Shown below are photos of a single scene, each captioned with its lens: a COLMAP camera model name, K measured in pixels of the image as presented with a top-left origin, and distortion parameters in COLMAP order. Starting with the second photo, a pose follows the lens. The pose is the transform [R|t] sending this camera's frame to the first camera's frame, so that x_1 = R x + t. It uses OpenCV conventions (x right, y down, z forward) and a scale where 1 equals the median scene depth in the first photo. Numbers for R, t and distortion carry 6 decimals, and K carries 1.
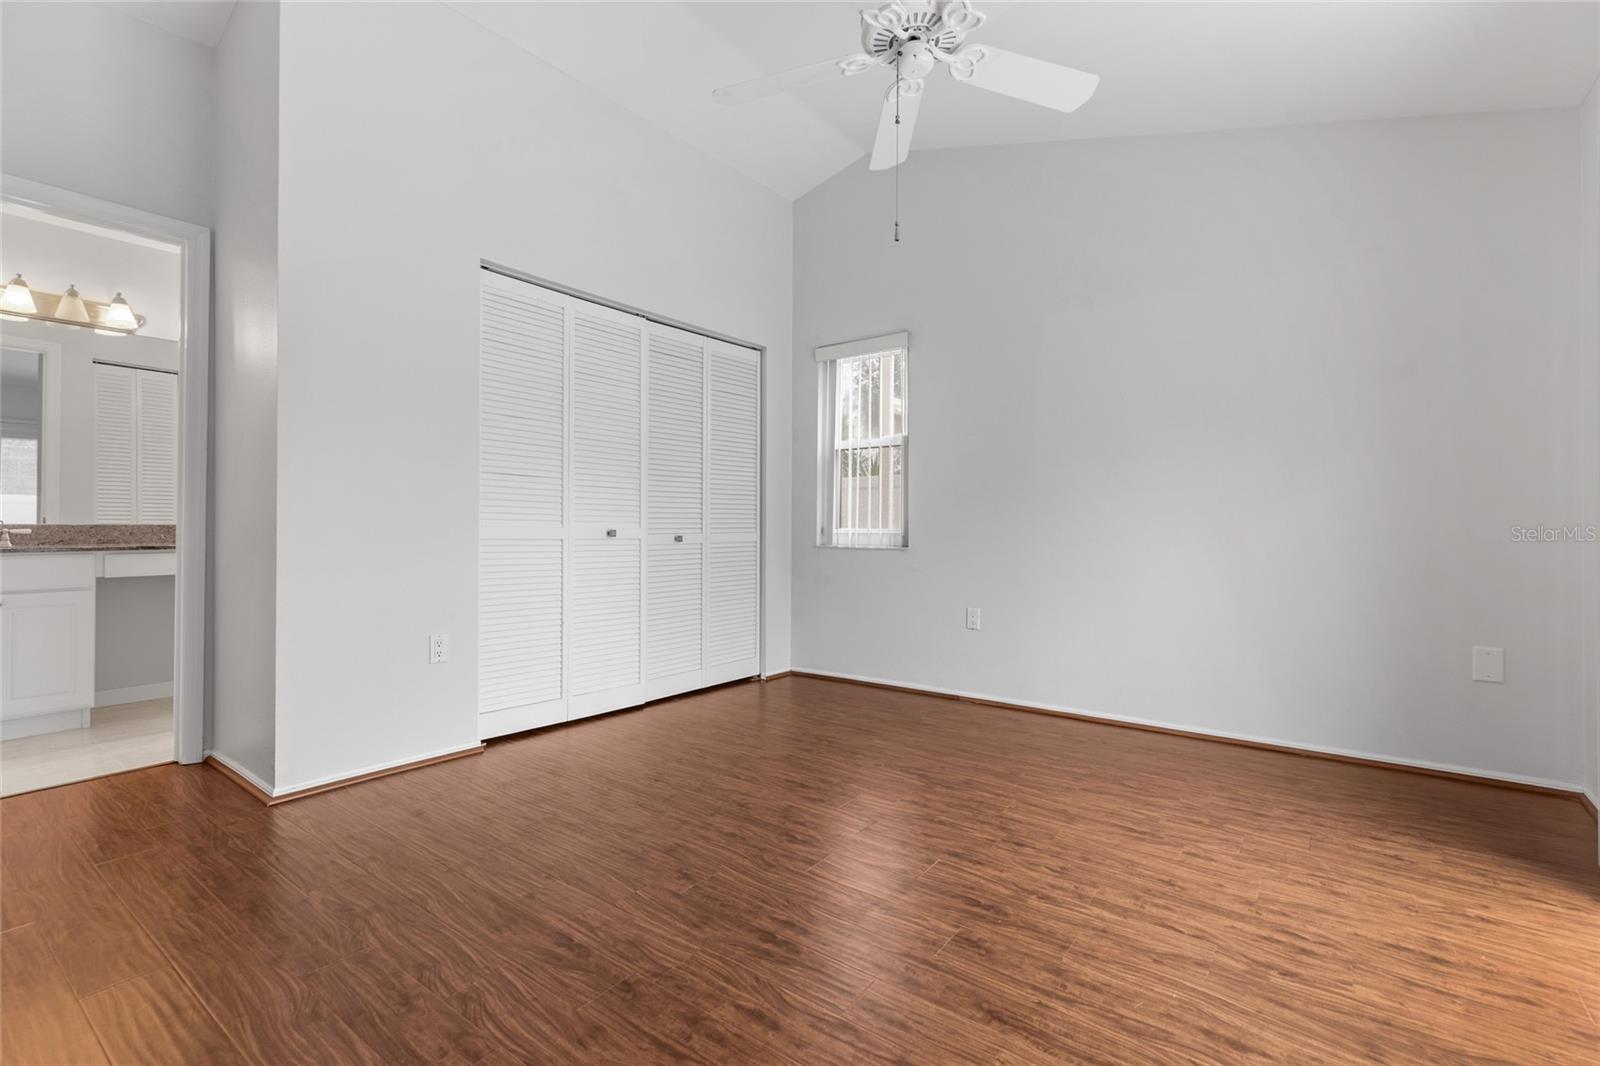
lens RADIAL K [[718.6, 0, 803.7], [0, 718.6, 525.0], [0, 0, 1]] dist [0.004160, 0.000171]
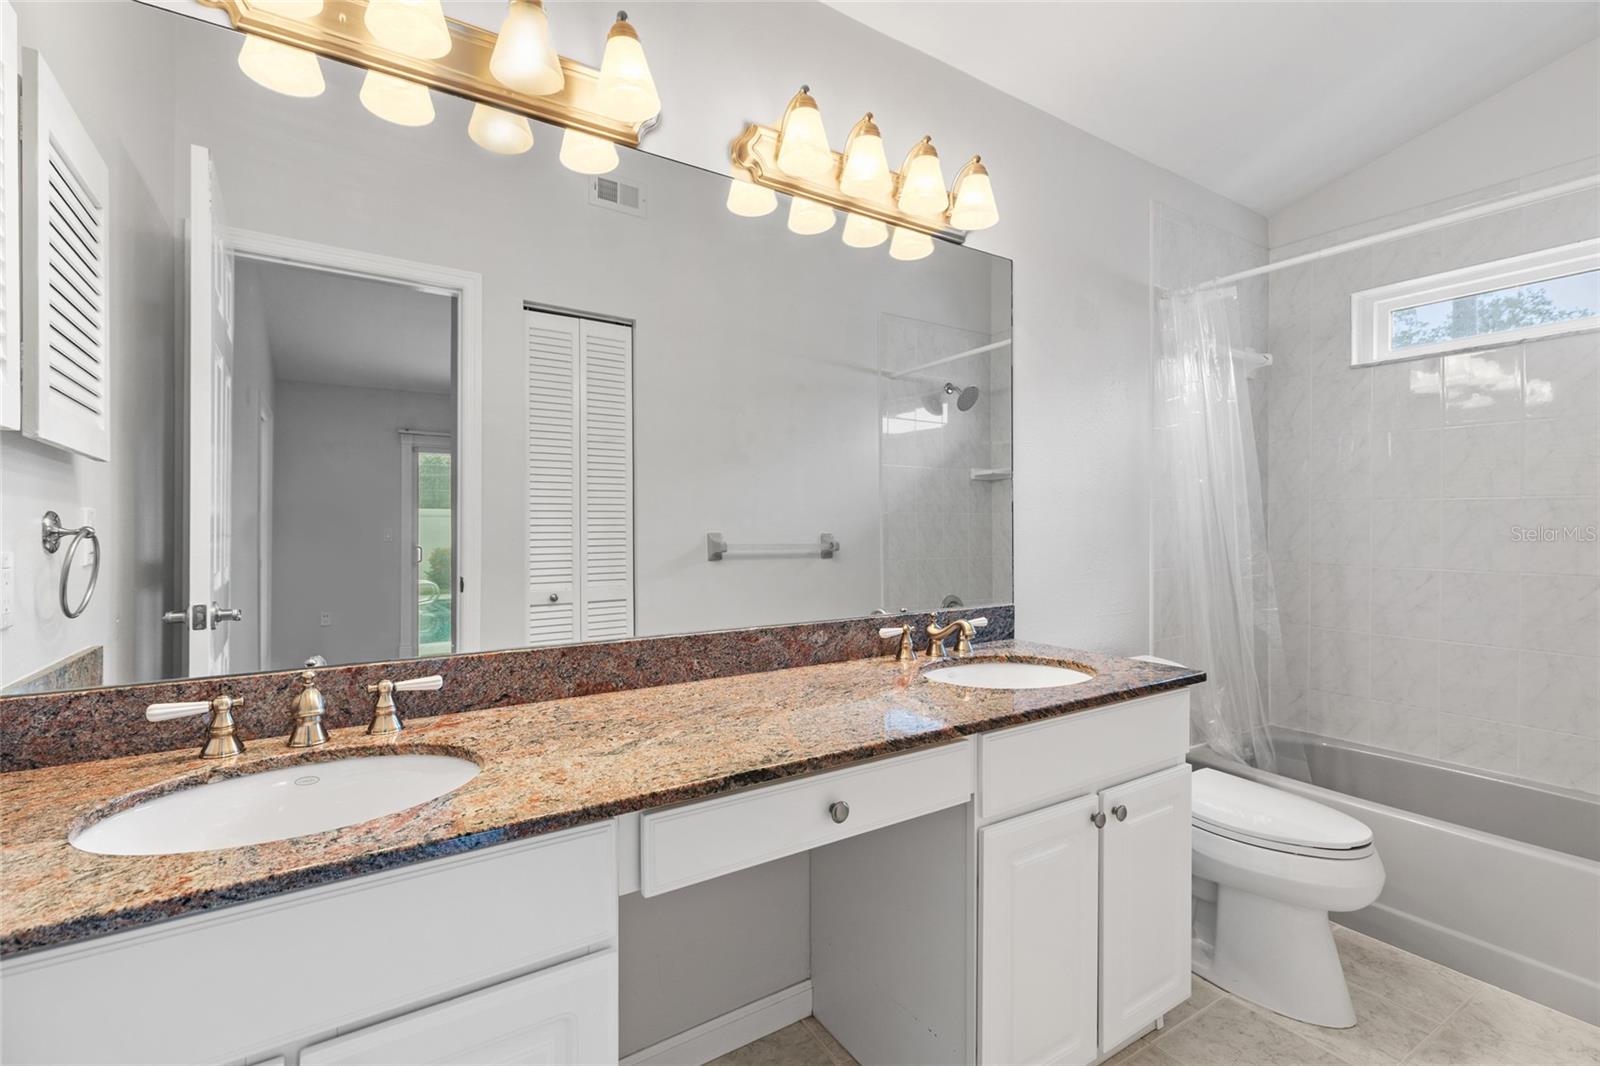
lens RADIAL K [[718.6, 0, 803.7], [0, 718.6, 525.0], [0, 0, 1]] dist [0.004160, 0.000171]
pose [[0.936356, -0.006615, -0.350989, -0.832627], [0.006145, 0.999978, -0.002452, -0.070314], [0.350998, 0.000139, 0.936376, 0.781898]]
